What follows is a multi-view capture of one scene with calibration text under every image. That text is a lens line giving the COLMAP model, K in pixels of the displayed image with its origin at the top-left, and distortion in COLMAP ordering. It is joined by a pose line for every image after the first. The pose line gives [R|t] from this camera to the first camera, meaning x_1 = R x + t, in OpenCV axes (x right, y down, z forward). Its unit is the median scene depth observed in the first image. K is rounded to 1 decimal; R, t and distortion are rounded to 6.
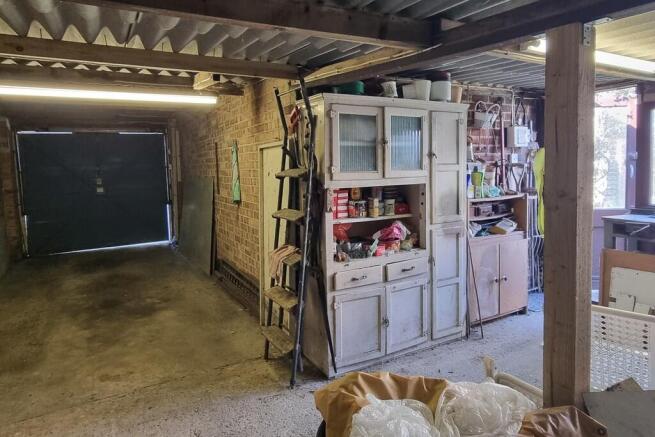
lens RADIAL K [[406.5, 0, 329.5], [0, 406.5, 188.9], [0, 0, 1]] dist [-0.004141, 0.000836]
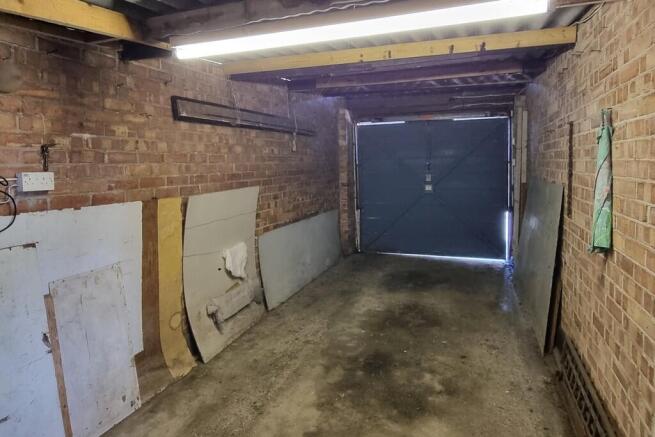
lens RADIAL K [[406.5, 0, 329.5], [0, 406.5, 188.9], [0, 0, 1]] dist [-0.004141, 0.000836]
pose [[0.651299, 0.067757, -0.755790, -0.059347], [-0.050708, 0.997665, 0.045744, -0.026516], [0.757125, 0.008531, 0.653214, 0.318481]]
